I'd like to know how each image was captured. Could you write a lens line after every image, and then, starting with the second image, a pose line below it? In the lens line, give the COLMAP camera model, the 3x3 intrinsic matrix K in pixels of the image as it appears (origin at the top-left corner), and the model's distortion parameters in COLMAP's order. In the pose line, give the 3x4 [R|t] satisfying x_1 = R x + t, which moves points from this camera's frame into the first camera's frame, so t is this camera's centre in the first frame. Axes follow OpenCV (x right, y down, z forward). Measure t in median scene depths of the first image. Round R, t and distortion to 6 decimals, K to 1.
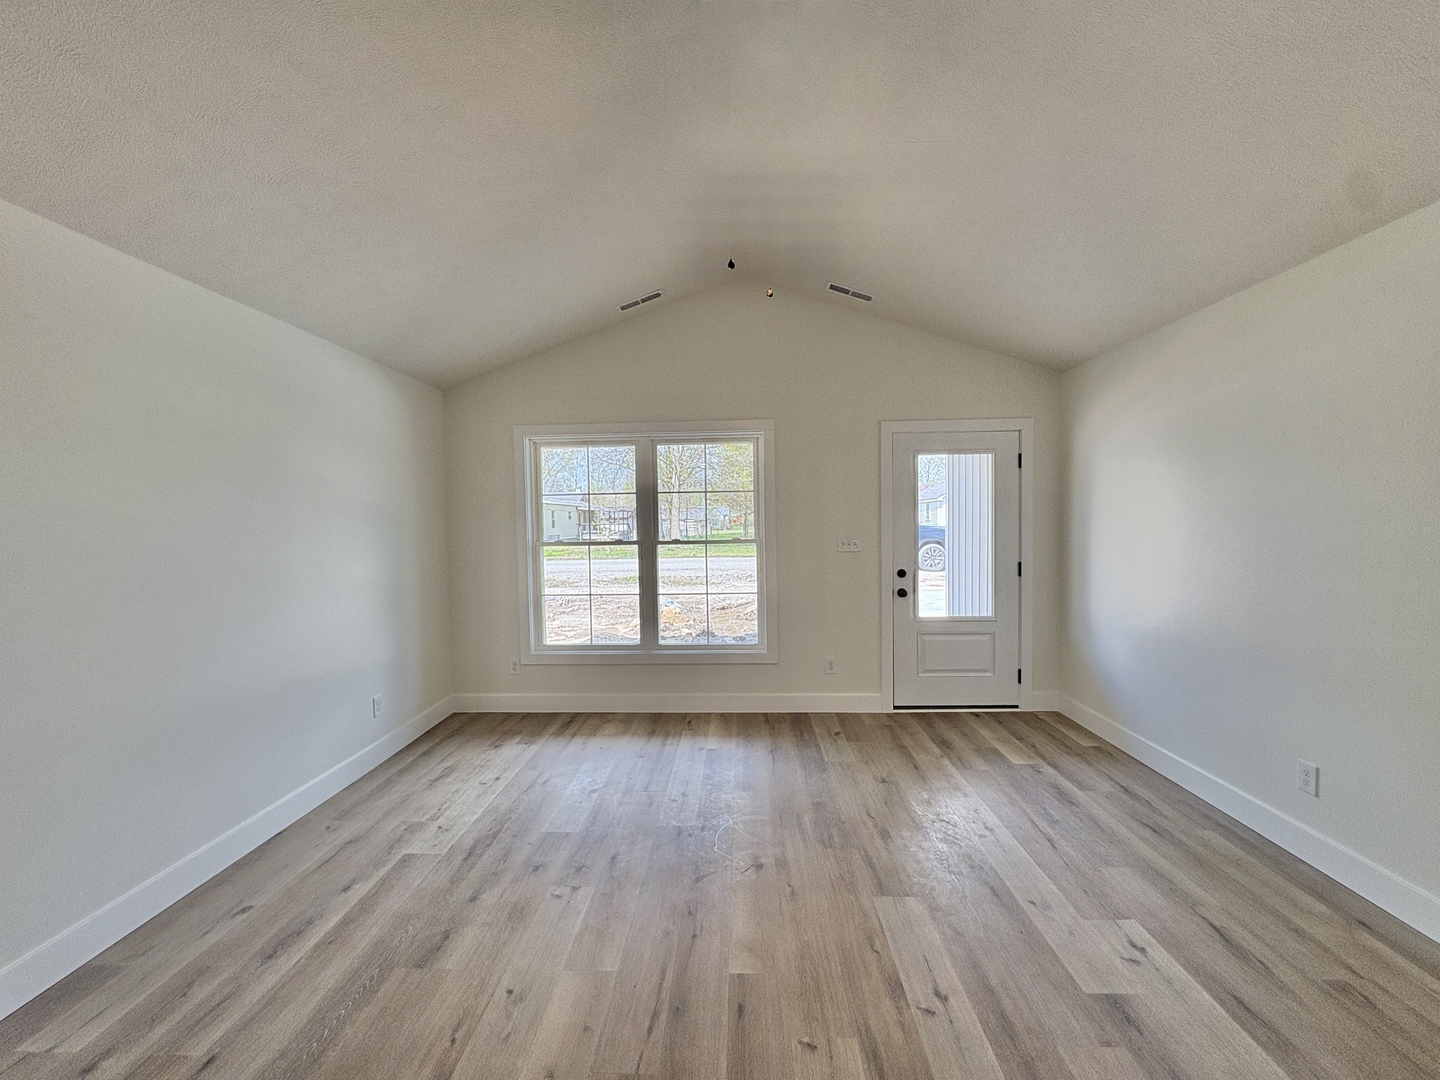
lens RADIAL K [[573.1, 0, 716.7], [0, 573.1, 540.5], [0, 0, 1]] dist [0.001392, -0.000380]
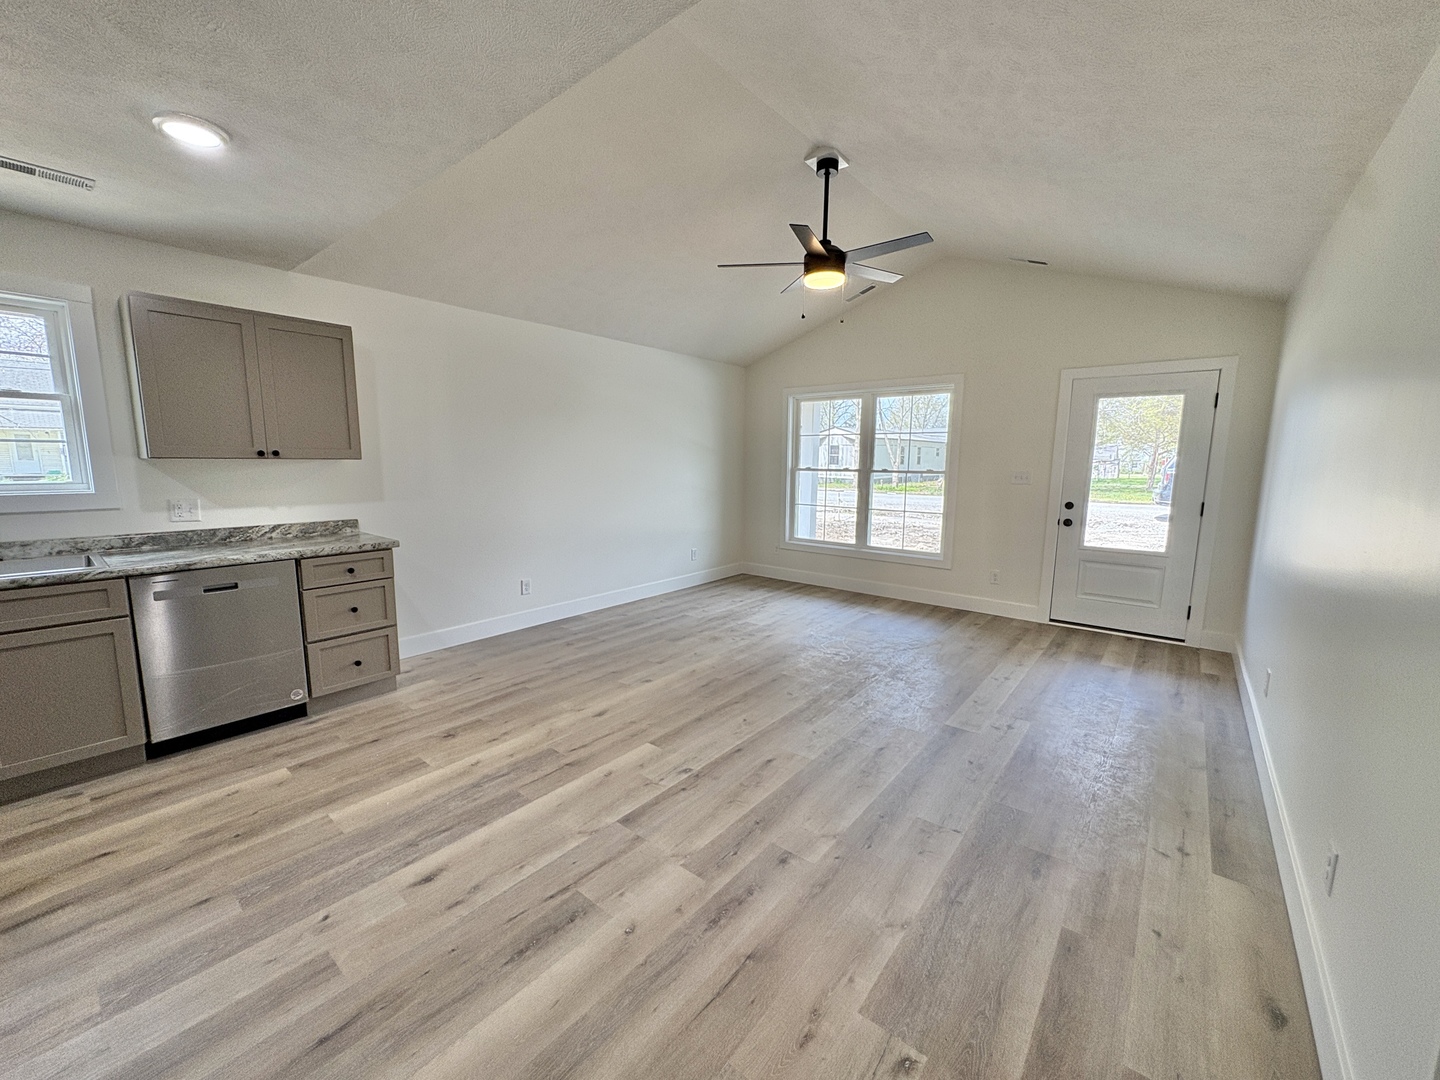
lens RADIAL K [[573.1, 0, 714.7], [0, 573.1, 542.3], [0, 0, 1]] dist [0.001392, -0.000380]
pose [[0.796691, 0.109547, -0.594376, 0.510874], [-0.041938, 0.991086, 0.126450, 0.017310], [0.602930, -0.075814, 0.794184, -0.380748]]
